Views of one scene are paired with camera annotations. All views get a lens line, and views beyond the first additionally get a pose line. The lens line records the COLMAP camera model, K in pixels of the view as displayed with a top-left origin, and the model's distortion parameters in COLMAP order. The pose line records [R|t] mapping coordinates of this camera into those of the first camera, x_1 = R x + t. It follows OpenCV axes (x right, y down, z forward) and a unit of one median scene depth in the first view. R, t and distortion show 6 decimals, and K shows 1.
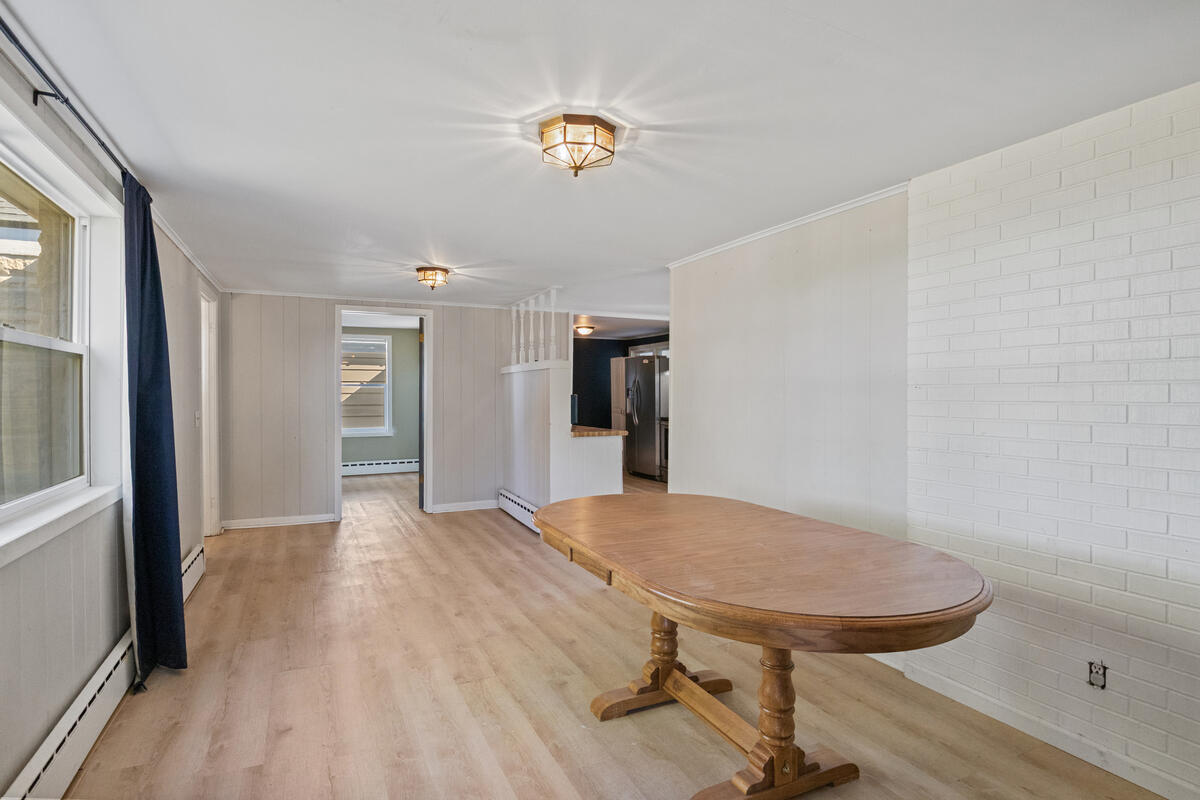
lens RADIAL K [[607.7, 0, 598.6], [0, 607.7, 396.9], [0, 0, 1]] dist [-0.003556, -0.000140]
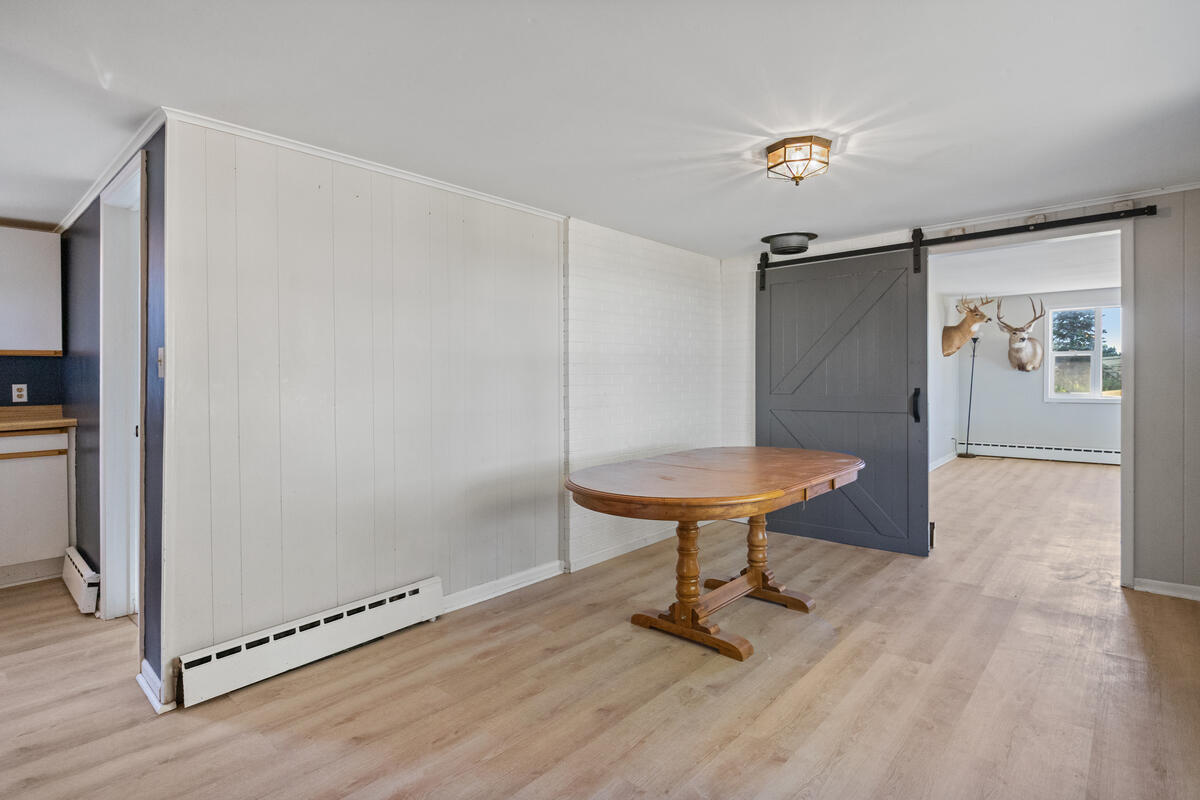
lens RADIAL K [[607.7, 0, 598.2], [0, 607.7, 387.8], [0, 0, 1]] dist [-0.003556, -0.000140]
pose [[-0.384334, -0.011580, 0.923121, -0.819033], [0.010518, 0.999802, 0.016920, 0.012733], [-0.923134, 0.016212, -0.384136, 1.495219]]
